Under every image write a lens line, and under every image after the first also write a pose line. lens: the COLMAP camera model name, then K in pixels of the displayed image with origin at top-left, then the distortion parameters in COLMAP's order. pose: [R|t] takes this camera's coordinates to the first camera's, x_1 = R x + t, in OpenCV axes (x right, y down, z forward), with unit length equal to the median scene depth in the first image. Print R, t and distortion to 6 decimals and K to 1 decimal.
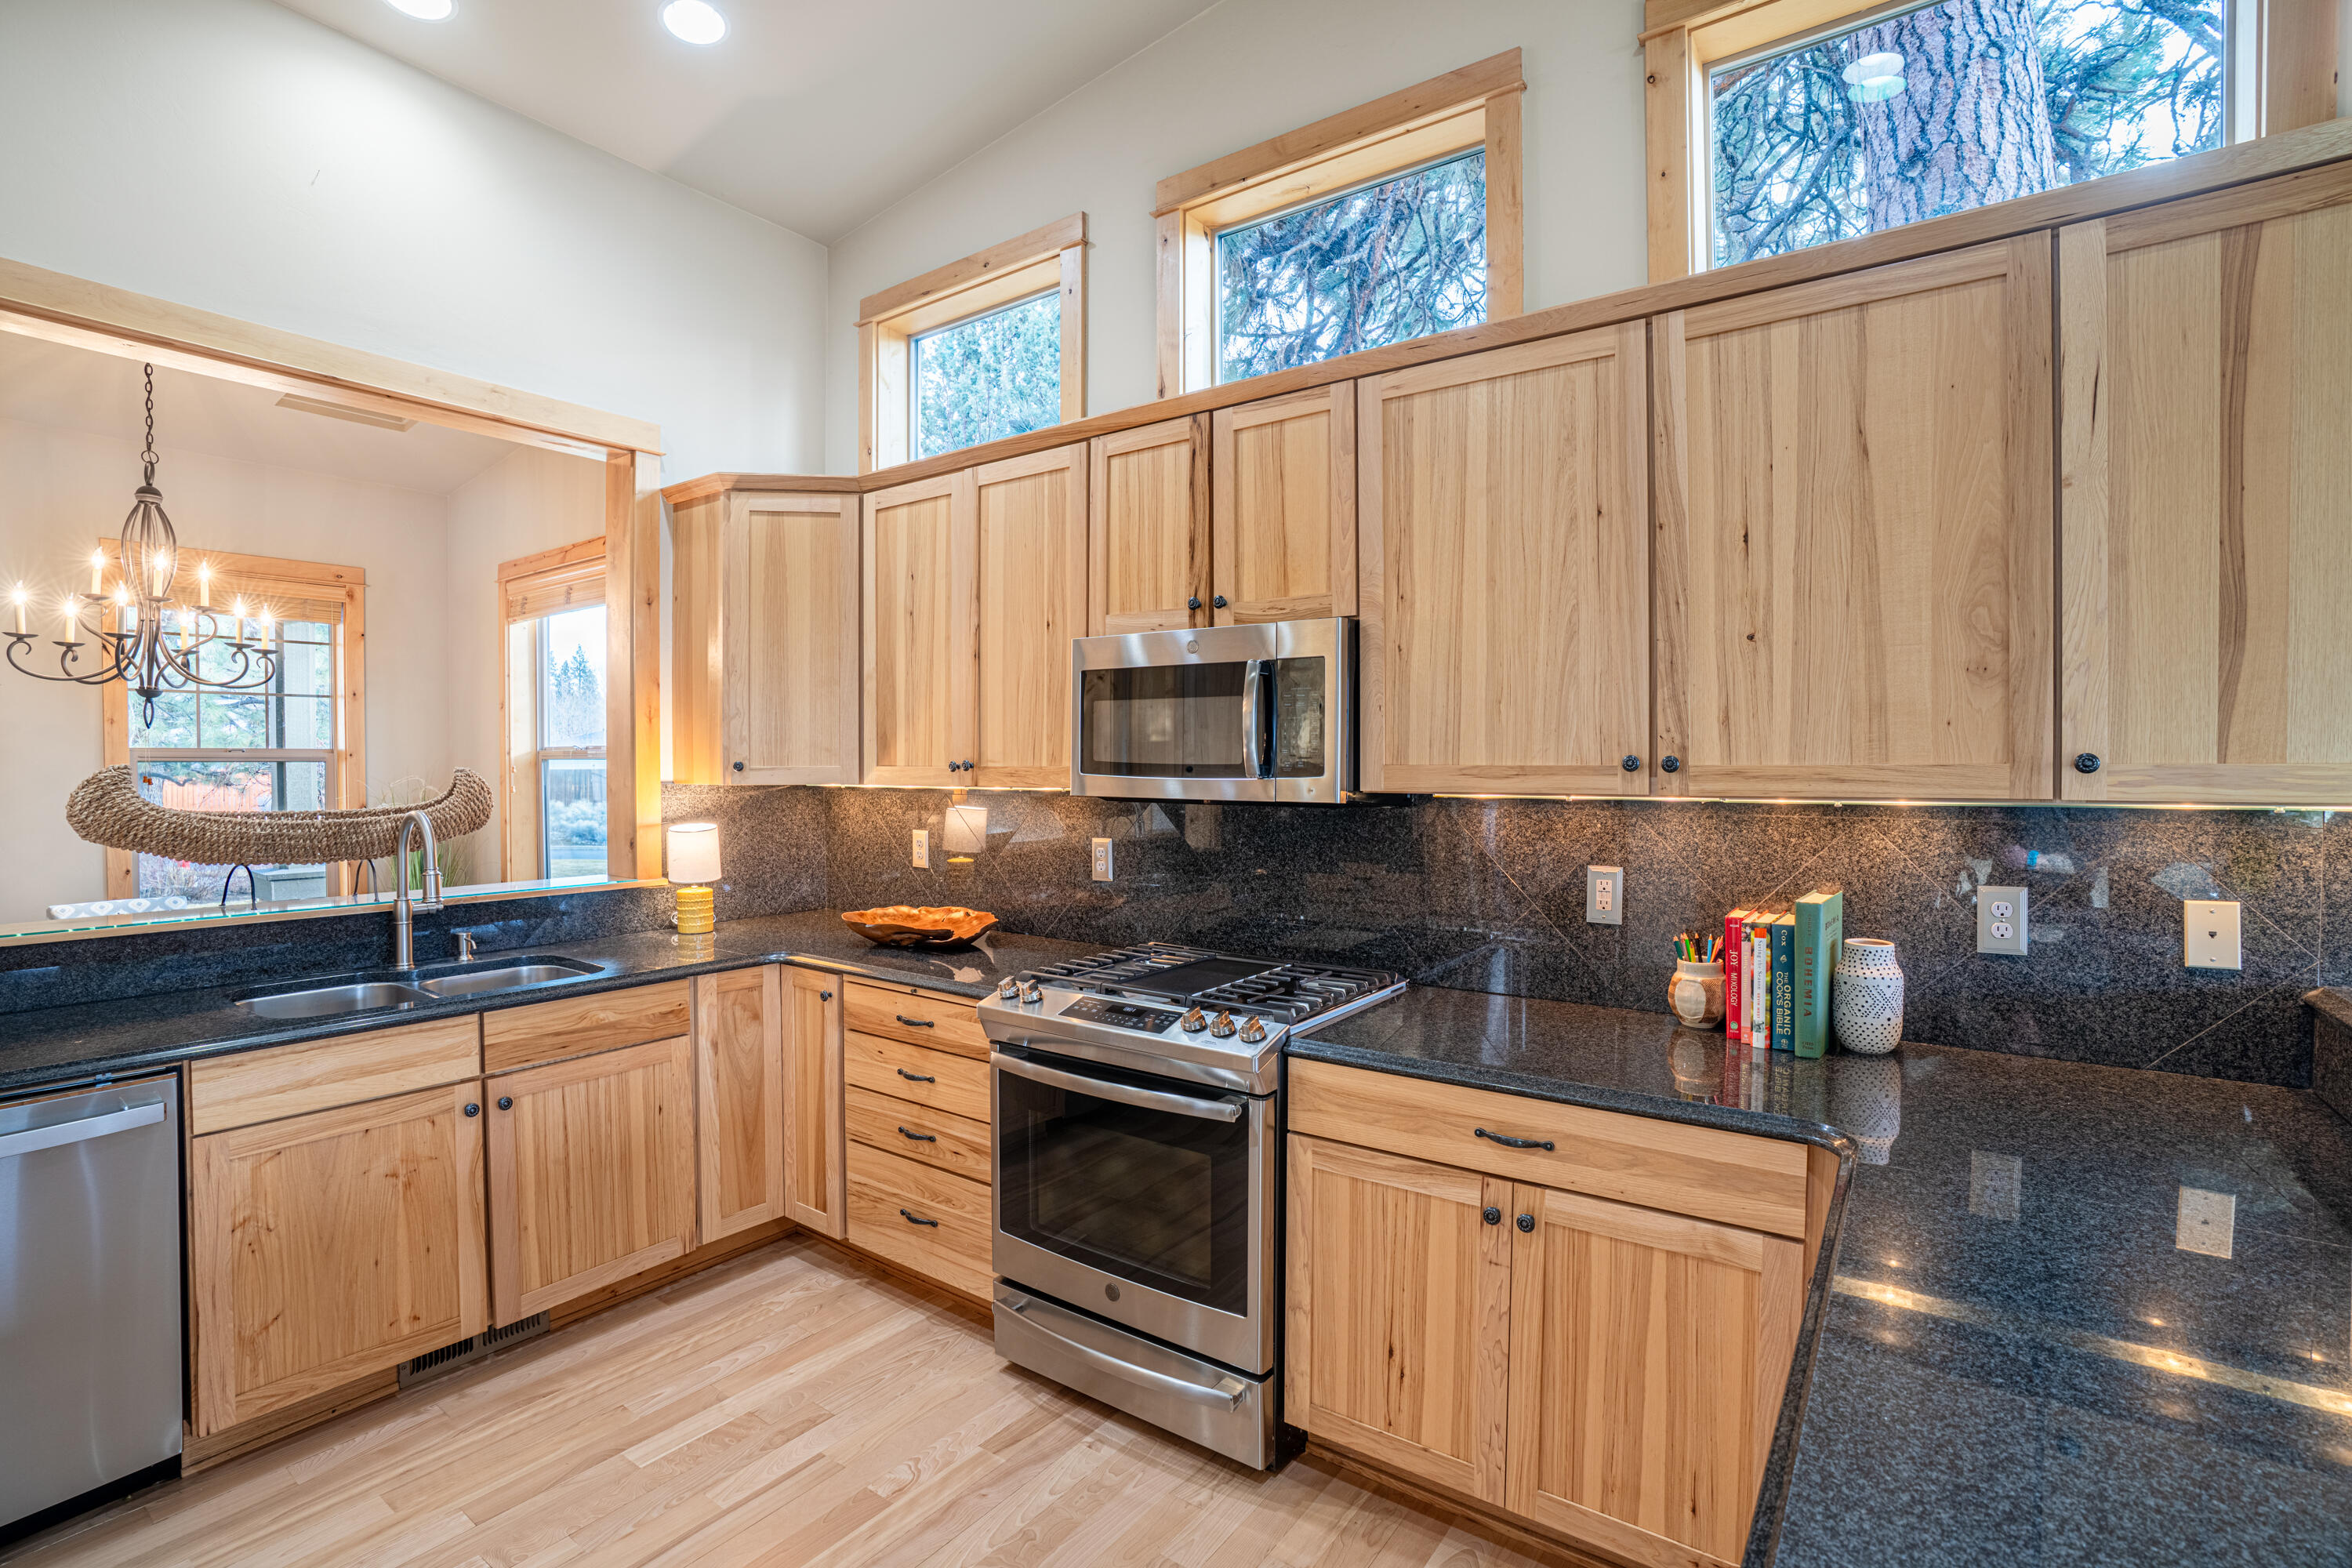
lens RADIAL K [[1087.4, 0, 1155.5], [0, 1087.4, 777.1], [0, 0, 1]] dist [-0.056439, 0.017461]
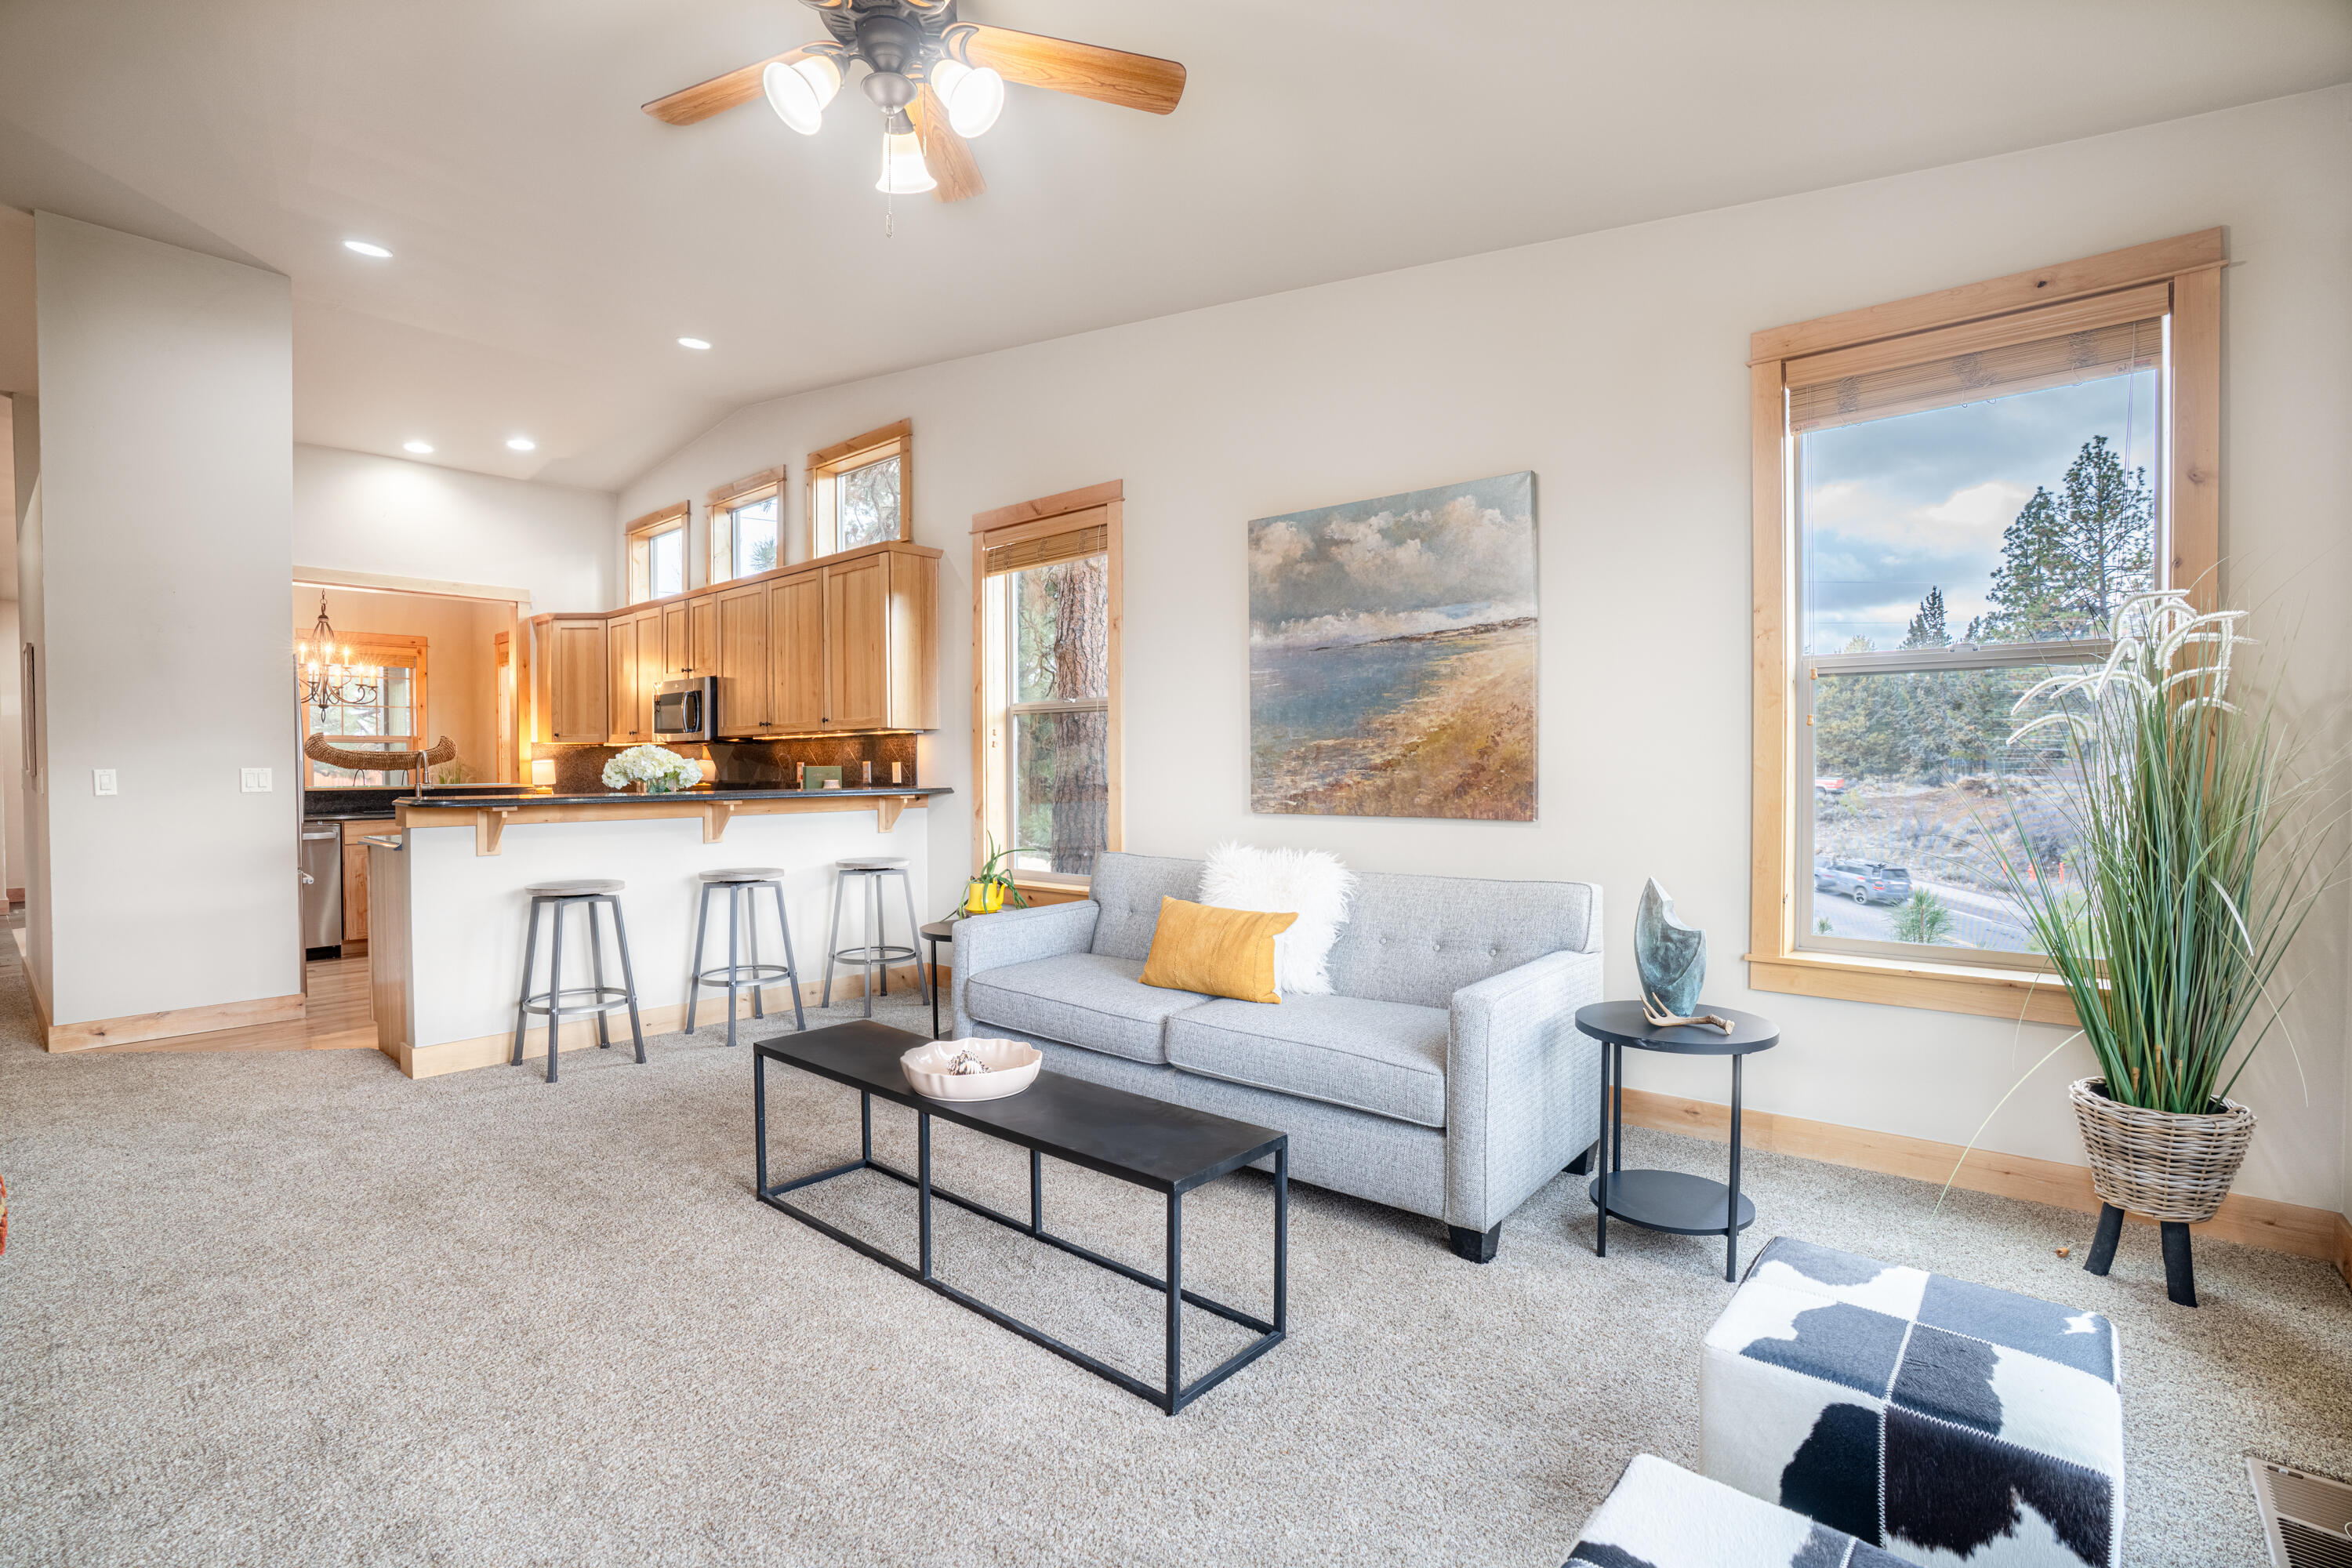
lens RADIAL K [[1087.4, 0, 1166.6], [0, 1087.4, 784.2], [0, 0, 1]] dist [-0.056439, 0.017461]
pose [[0.996655, -0.002336, -0.081688, 1.558378], [0.002473, 0.999996, 0.001566, 0.134000], [0.081684, -0.001763, 0.996657, -1.687205]]
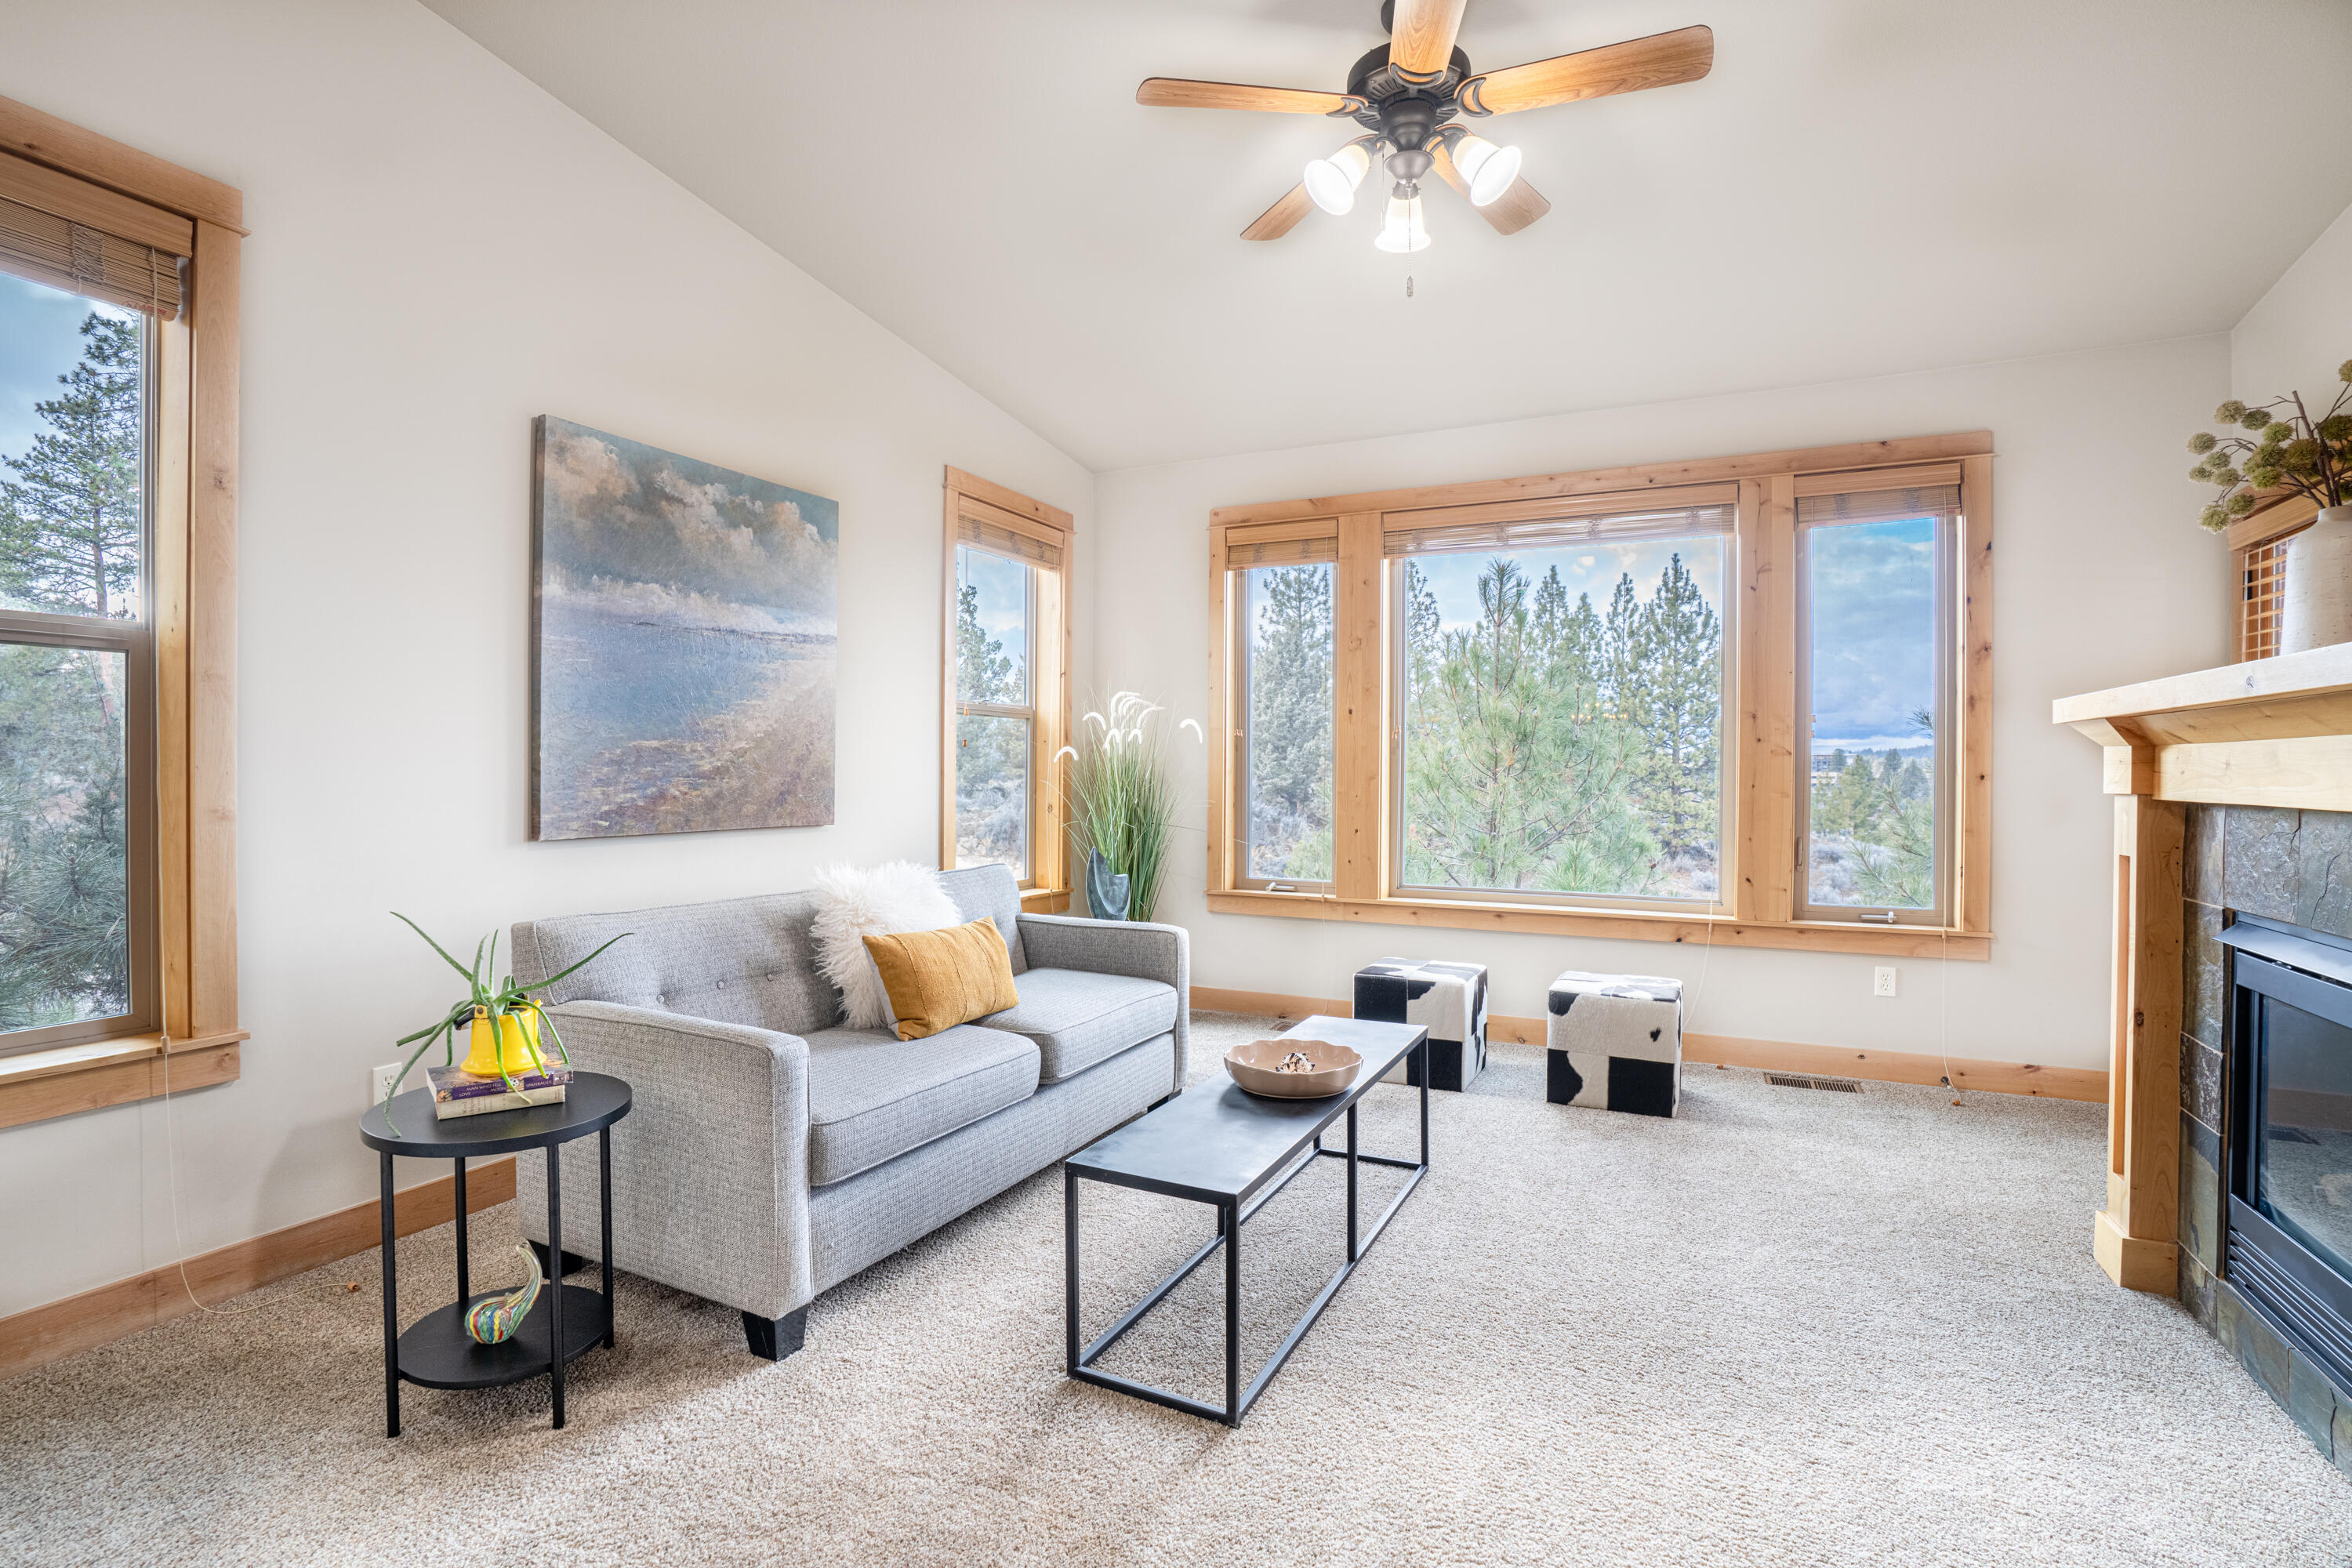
lens RADIAL K [[1123.6, 0, 1122.7], [0, 1123.6, 781.1], [0, 0, 1]] dist [-0.051454, 0.013818]
pose [[-0.143376, -0.009103, 0.989626, 0.208955], [0.013682, 0.999844, 0.011180, 0.110287], [-0.989574, 0.015143, -0.143229, -0.335964]]
